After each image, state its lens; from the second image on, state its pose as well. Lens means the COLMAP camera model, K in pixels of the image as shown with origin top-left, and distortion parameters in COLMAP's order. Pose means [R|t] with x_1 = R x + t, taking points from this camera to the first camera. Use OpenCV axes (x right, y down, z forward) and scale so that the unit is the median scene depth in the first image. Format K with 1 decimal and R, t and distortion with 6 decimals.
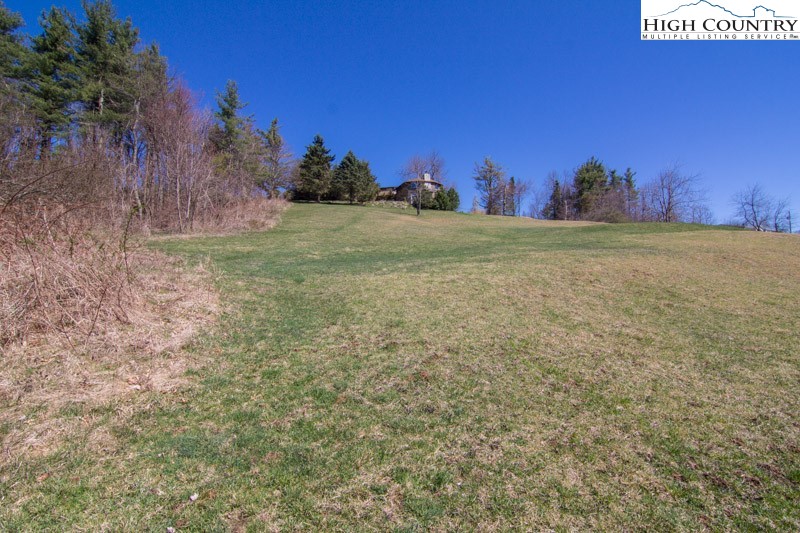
lens RADIAL K [[407.9, 0, 404.4], [0, 407.9, 269.1], [0, 0, 1]] dist [0.001756, -0.011364]
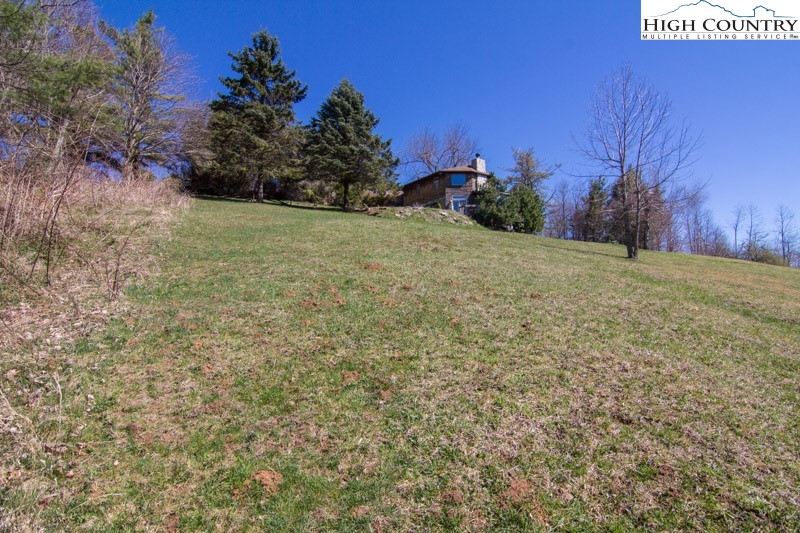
lens RADIAL K [[380.1, 0, 400.0], [0, 380.1, 266.5], [0, 0, 1]] dist [-0.000214, -0.009234]
pose [[0.964618, 0.011874, 0.263384, -0.182104], [-0.002743, 0.999383, -0.035008, -0.089785], [-0.263638, 0.033047, 0.964056, 0.630630]]
